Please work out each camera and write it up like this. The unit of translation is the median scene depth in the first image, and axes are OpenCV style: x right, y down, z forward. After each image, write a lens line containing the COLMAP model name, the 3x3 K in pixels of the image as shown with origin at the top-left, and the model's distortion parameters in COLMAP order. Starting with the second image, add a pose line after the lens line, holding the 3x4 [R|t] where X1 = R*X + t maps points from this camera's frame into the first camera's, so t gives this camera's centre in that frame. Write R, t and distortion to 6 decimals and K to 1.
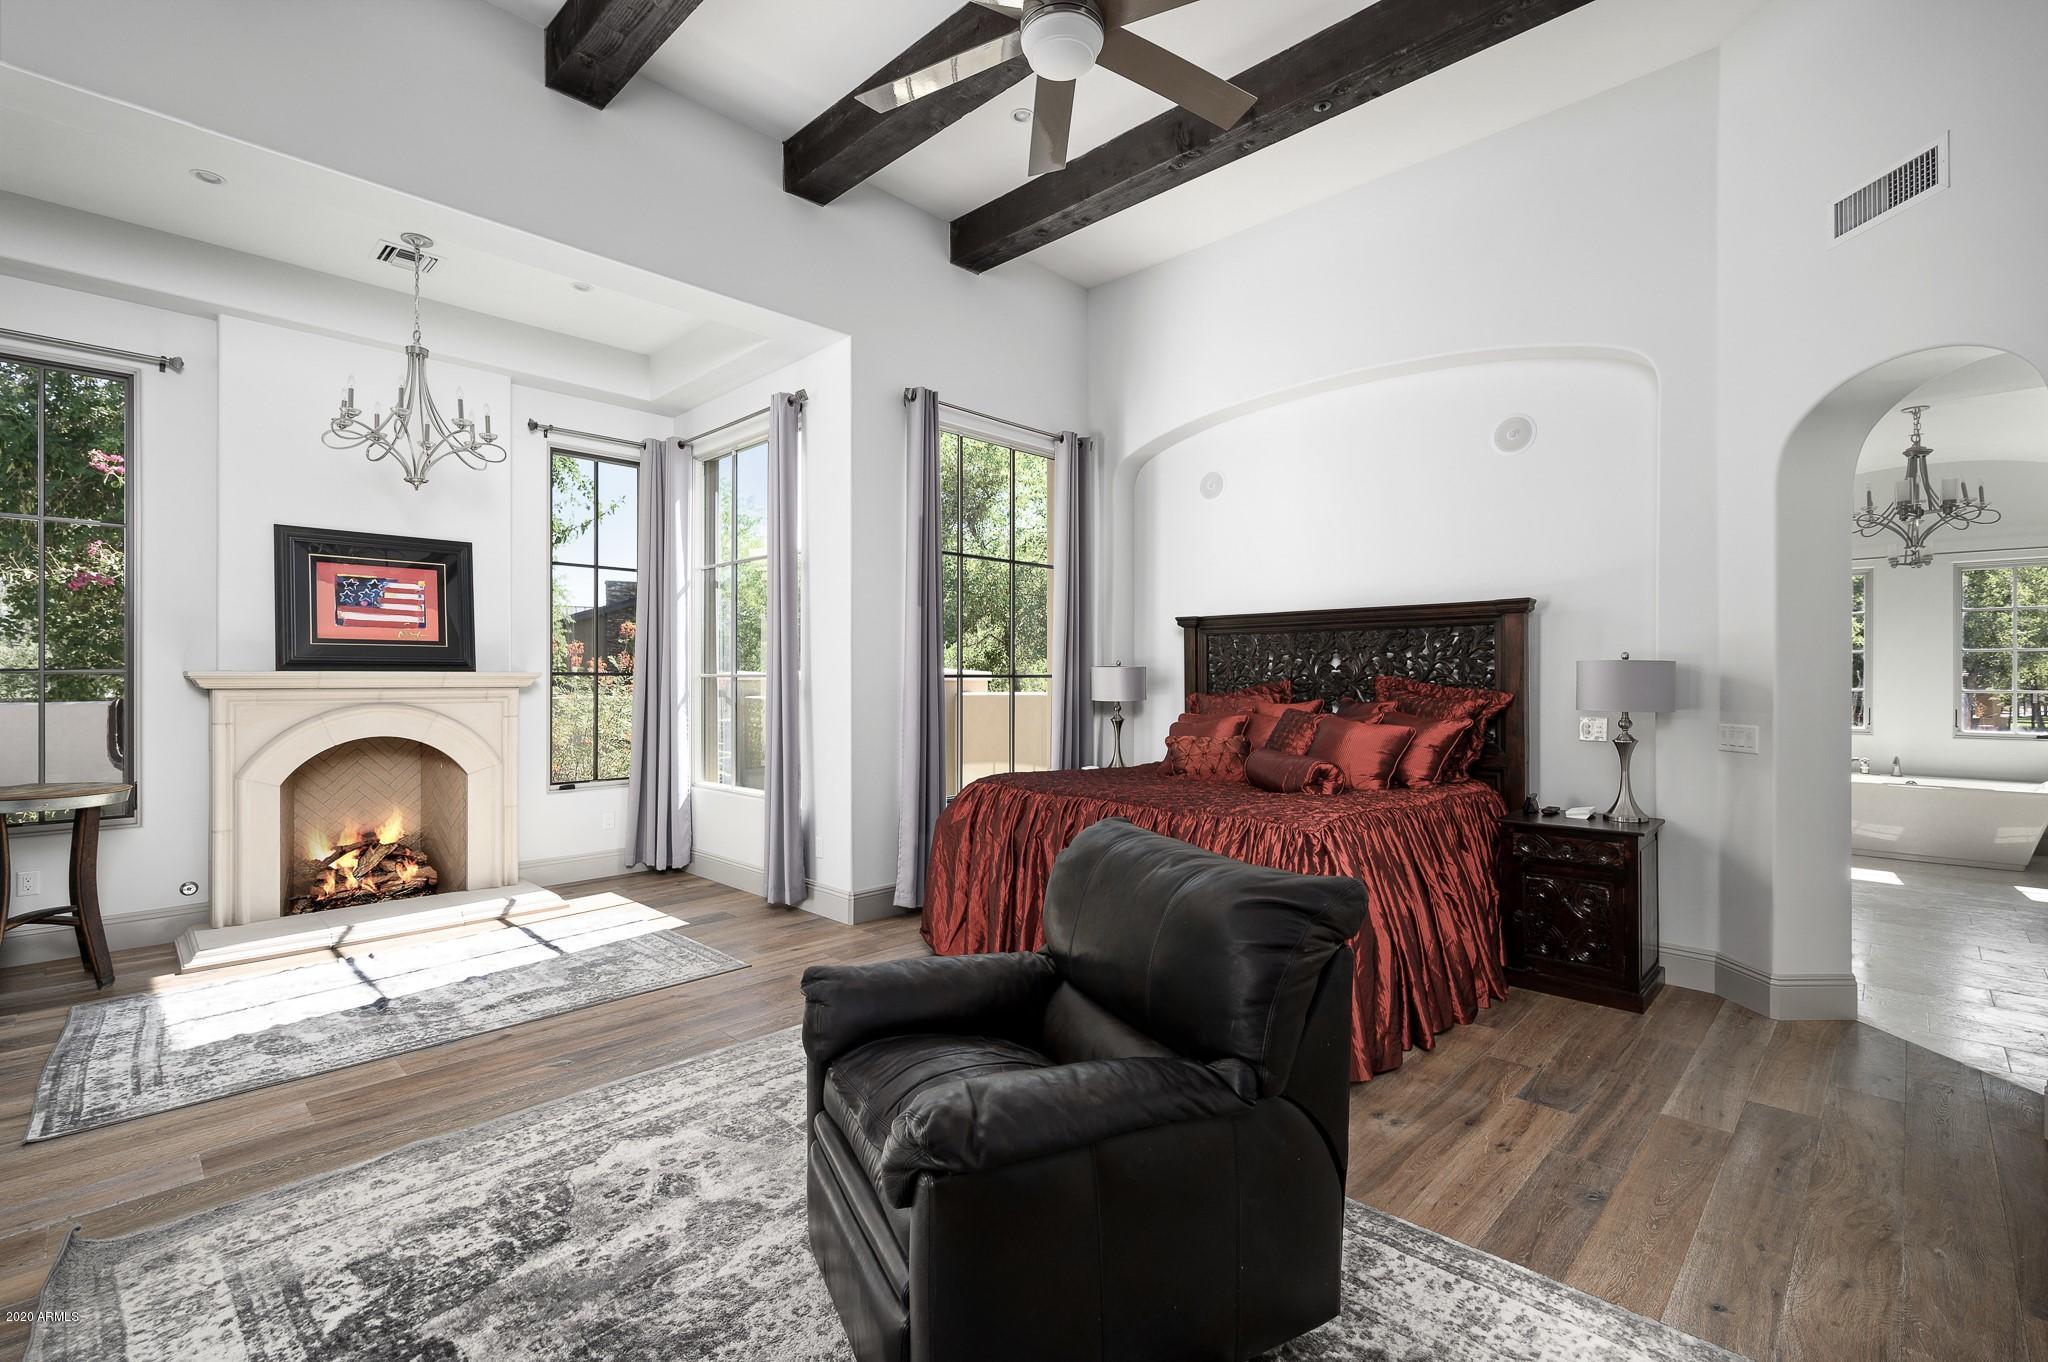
lens RADIAL K [[921.8, 0, 1013.9], [0, 921.8, 684.9], [0, 0, 1]] dist [-0.000739, -0.000113]
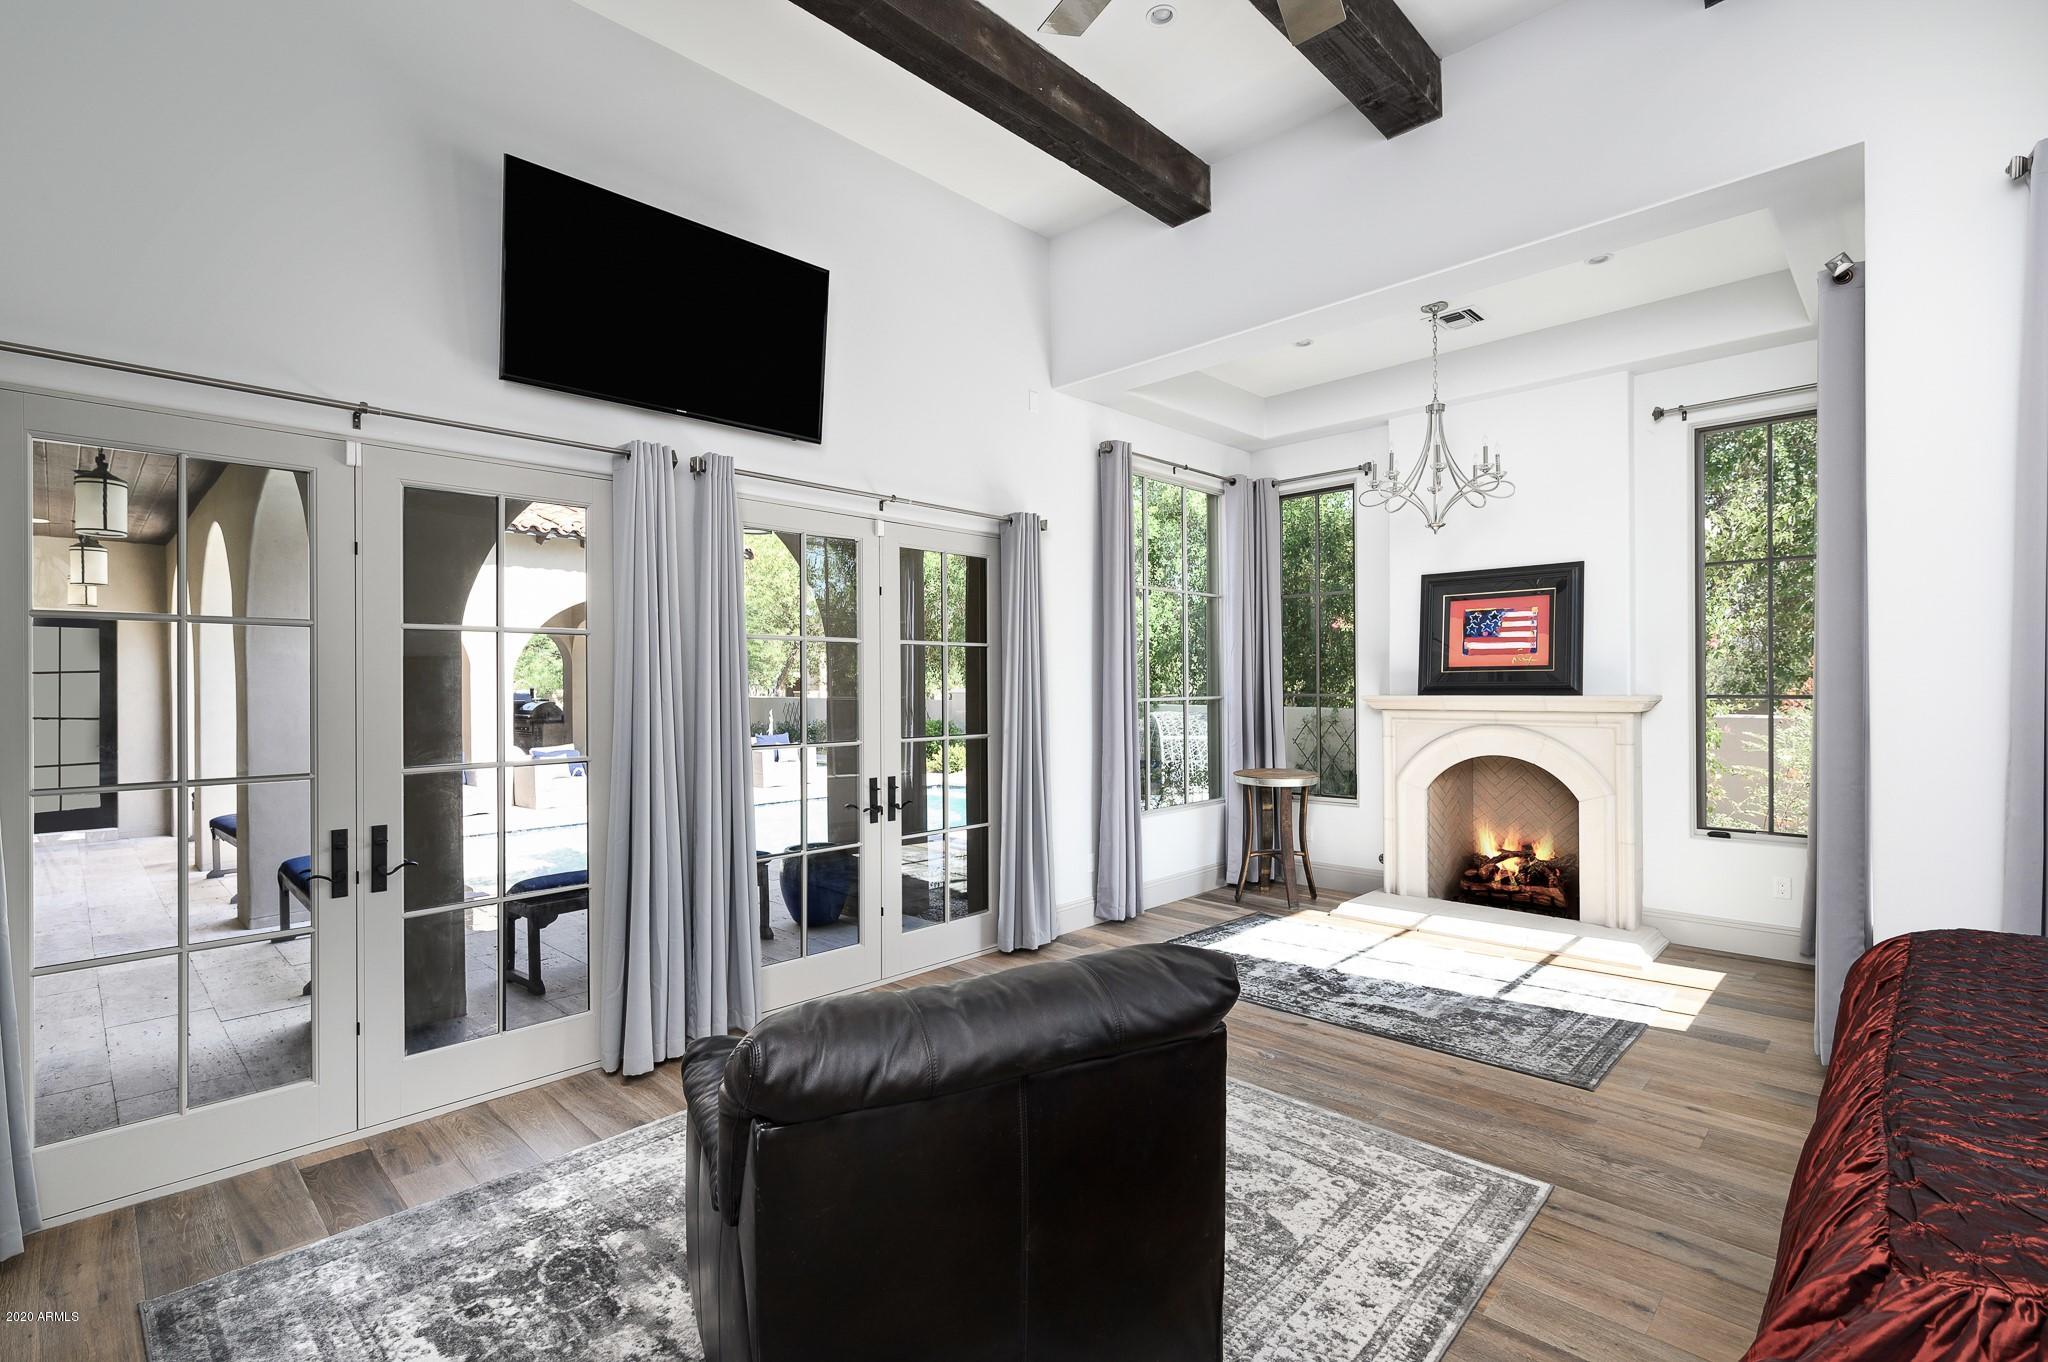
lens RADIAL K [[921.8, 0, 1013.9], [0, 921.8, 684.9], [0, 0, 1]] dist [-0.000739, -0.000113]
pose [[-0.005607, -0.002470, -0.999981, 0.412452], [-0.000191, 0.999997, -0.002469, -0.024763], [0.999984, 0.000177, -0.005607, 0.452751]]
